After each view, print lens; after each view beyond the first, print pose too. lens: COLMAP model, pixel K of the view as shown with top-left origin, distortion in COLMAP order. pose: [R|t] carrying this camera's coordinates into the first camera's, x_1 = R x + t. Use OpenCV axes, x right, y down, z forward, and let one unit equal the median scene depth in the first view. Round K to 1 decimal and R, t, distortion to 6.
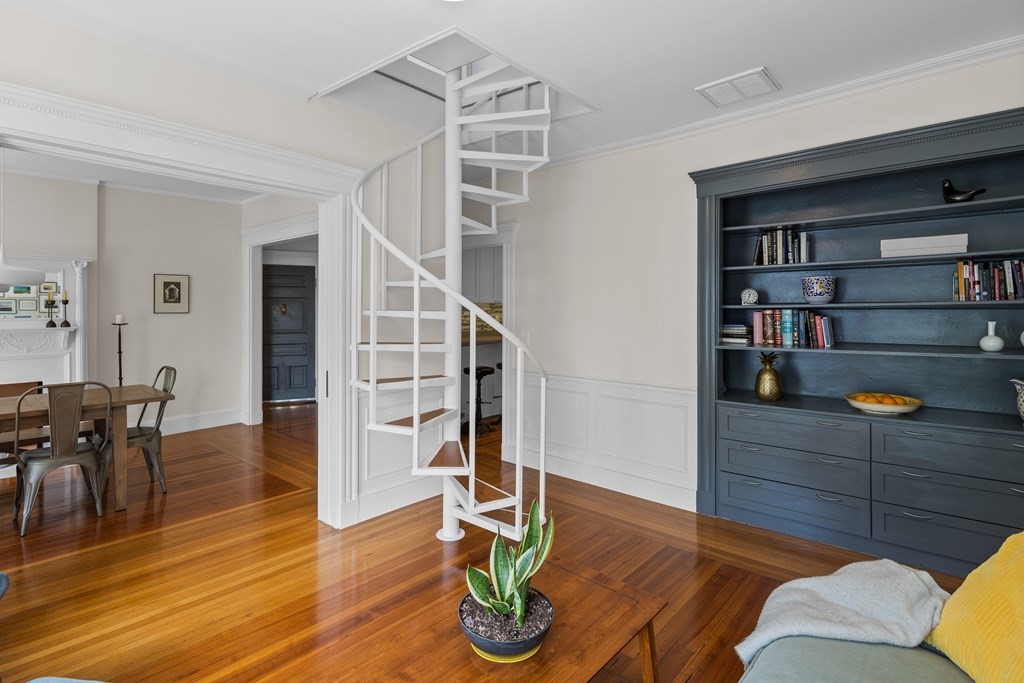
lens RADIAL K [[501.7, 0, 517.2], [0, 501.7, 310.1], [0, 0, 1]] dist [0.000332, -0.000520]
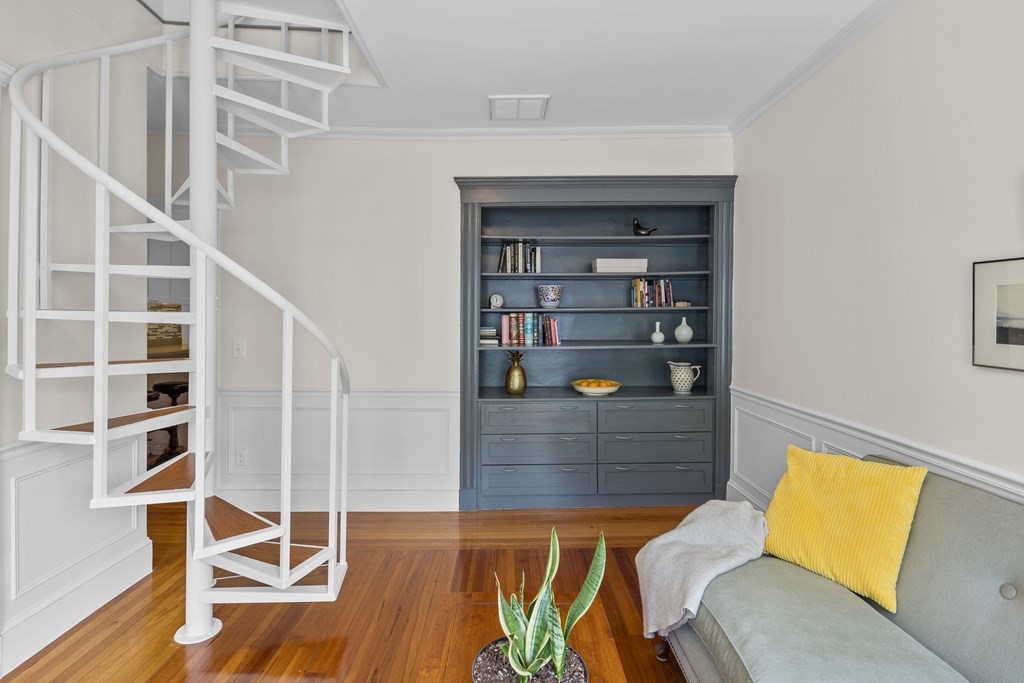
lens RADIAL K [[500.7, 0, 514.7], [0, 500.7, 319.4], [0, 0, 1]] dist [-0.000287, -0.001006]
pose [[0.741916, -0.001553, 0.670491, -0.252341], [-0.002920, 0.999980, 0.005548, 0.007145], [-0.670487, -0.006074, 0.741897, 0.176825]]
